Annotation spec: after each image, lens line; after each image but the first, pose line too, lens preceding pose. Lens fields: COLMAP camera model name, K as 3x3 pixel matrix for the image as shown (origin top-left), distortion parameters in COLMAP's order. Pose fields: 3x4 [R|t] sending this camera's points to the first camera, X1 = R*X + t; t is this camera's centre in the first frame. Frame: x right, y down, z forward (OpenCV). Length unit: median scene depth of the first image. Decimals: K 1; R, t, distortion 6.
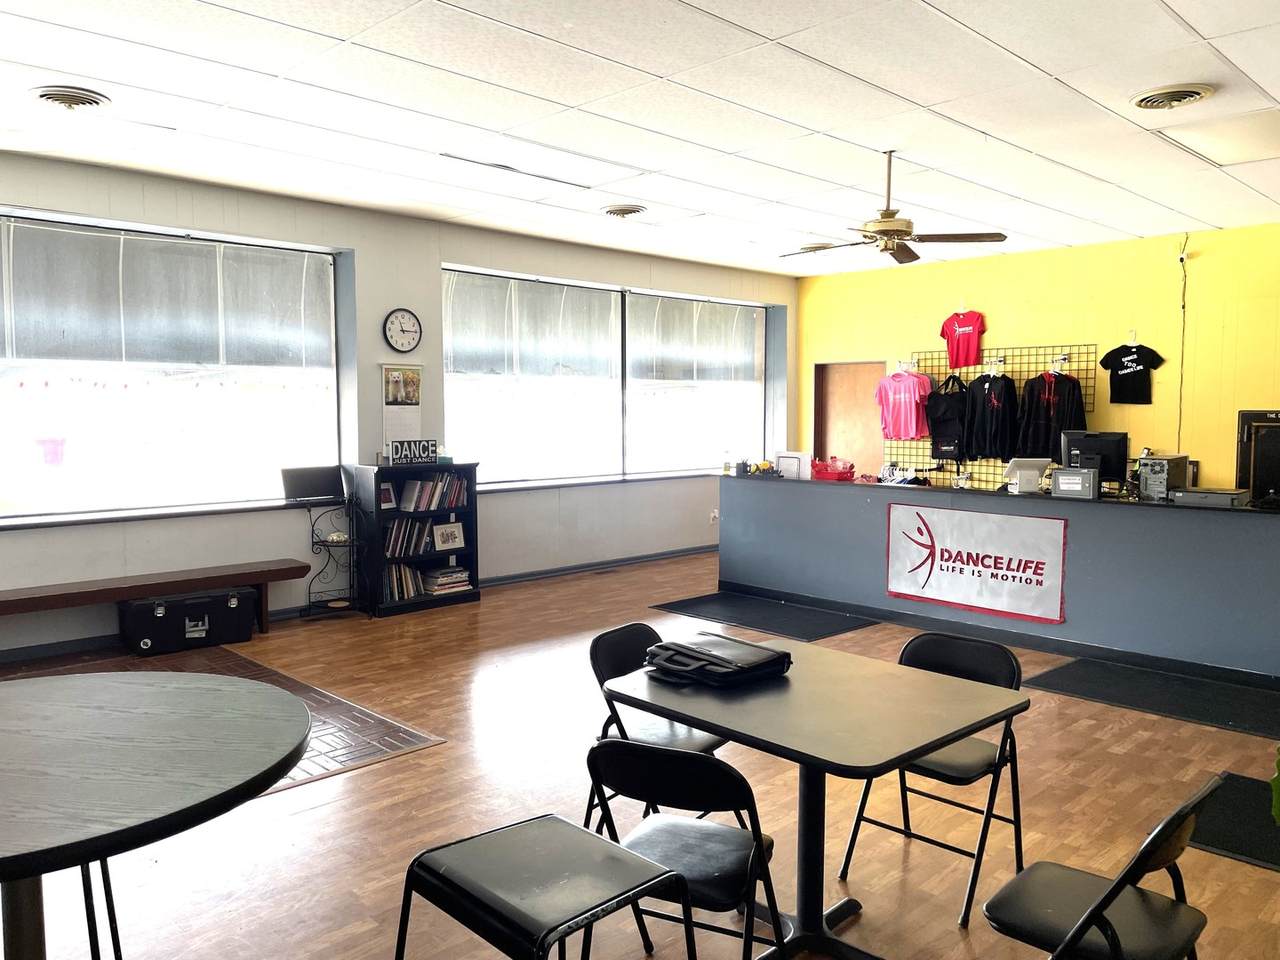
lens RADIAL K [[963.4, 0, 640.0], [0, 963.4, 480.0], [0, 0, 1]] dist [0.101212, -0.116954]
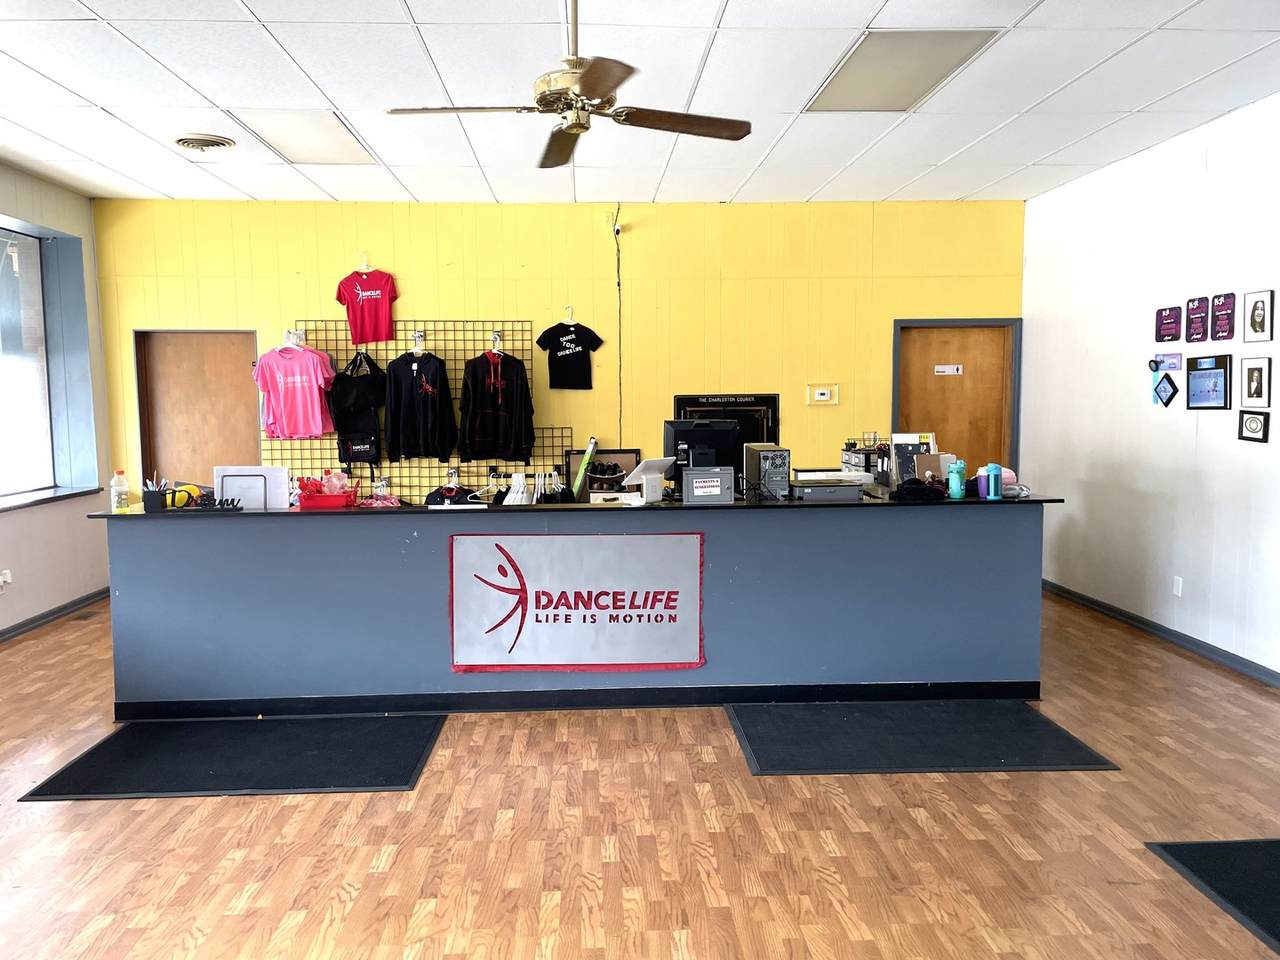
lens RADIAL K [[963.4, 0, 640.0], [0, 963.4, 480.0], [0, 0, 1]] dist [0.101212, -0.116954]
pose [[0.676813, -0.073280, 0.732498, -0.111010], [0.067045, 0.997034, 0.037797, -0.023938], [-0.733095, 0.023529, 0.679719, 0.355489]]
